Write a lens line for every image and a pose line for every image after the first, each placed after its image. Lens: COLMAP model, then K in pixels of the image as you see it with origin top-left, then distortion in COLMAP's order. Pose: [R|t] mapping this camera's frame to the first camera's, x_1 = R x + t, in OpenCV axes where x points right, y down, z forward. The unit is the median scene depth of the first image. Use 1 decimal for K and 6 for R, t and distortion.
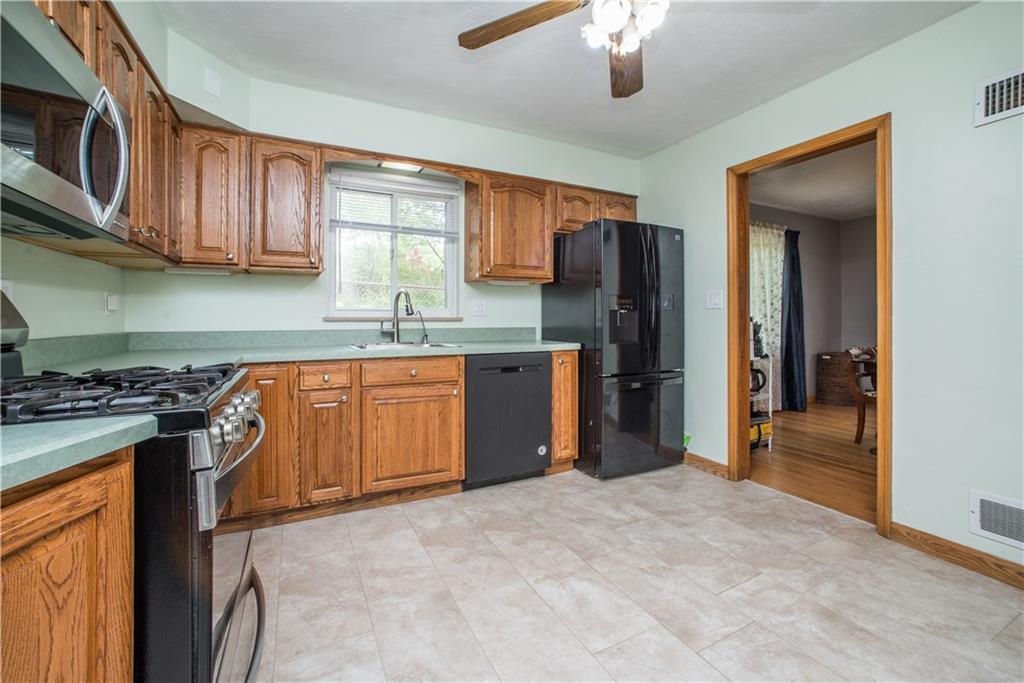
lens RADIAL K [[423.7, 0, 507.4], [0, 423.7, 319.1], [0, 0, 1]] dist [-0.055724, 0.024851]
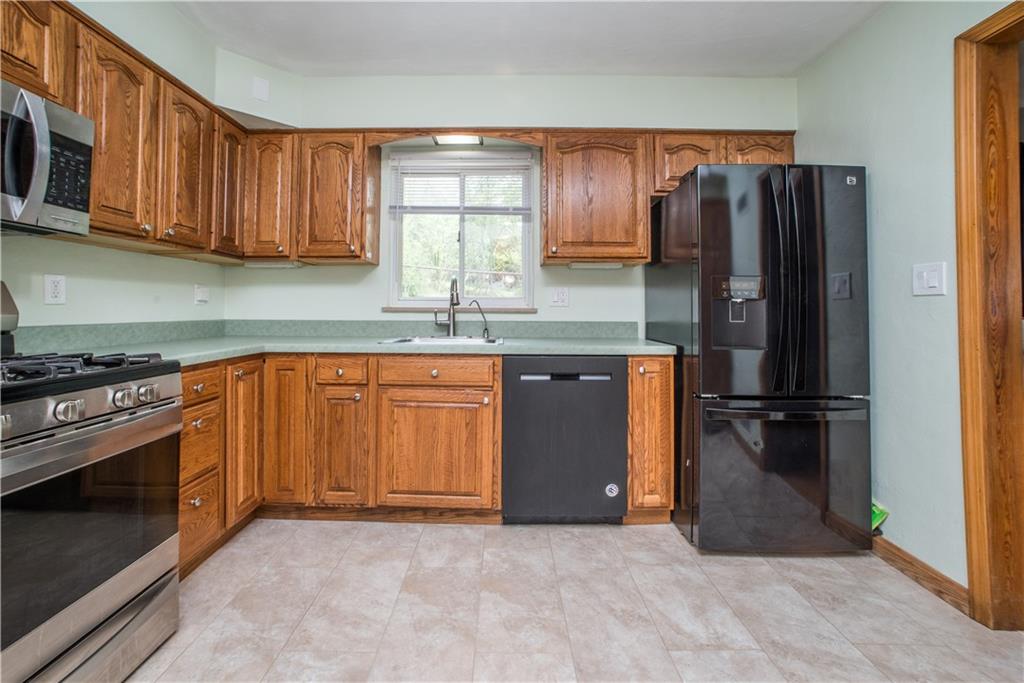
lens RADIAL K [[423.8, 0, 507.1], [0, 423.8, 295.9], [0, 0, 1]] dist [-0.045926, 0.017071]
pose [[0.890091, -0.007994, -0.455713, 0.281137], [-0.007528, 0.999452, -0.032235, -0.002226], [0.455721, 0.032123, 0.889543, 0.283629]]
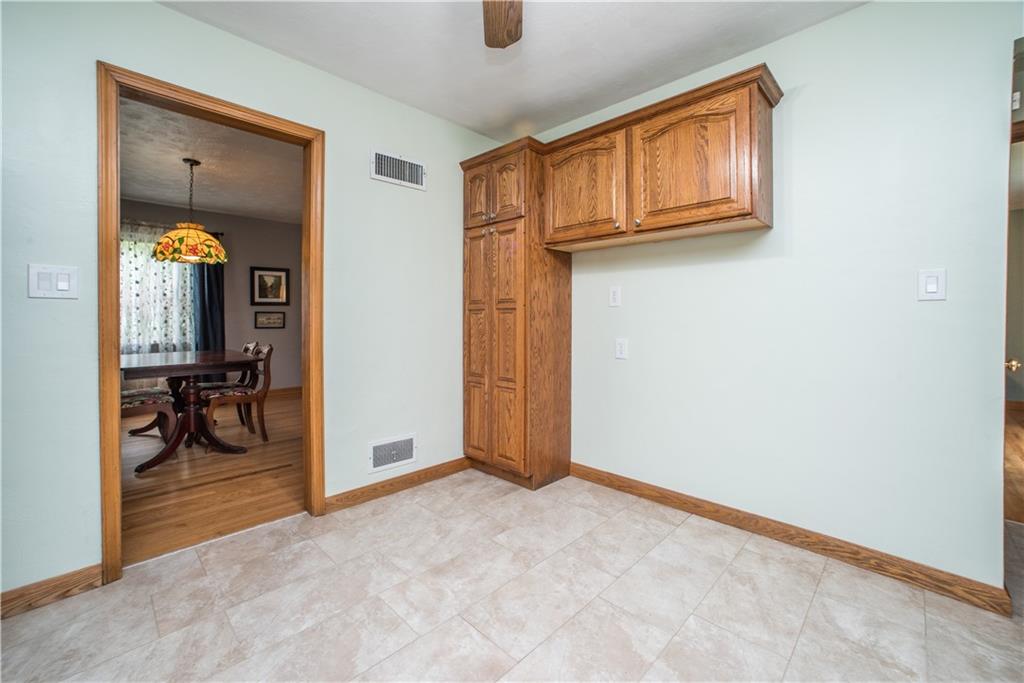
lens RADIAL K [[423.7, 0, 507.4], [0, 423.7, 319.1], [0, 0, 1]] dist [-0.055724, 0.024851]
pose [[-0.319886, 0.000436, 0.947456, -0.240433], [-0.000080, 1.000000, -0.000487, 0.005022], [-0.947456, -0.000232, -0.319886, 0.723412]]
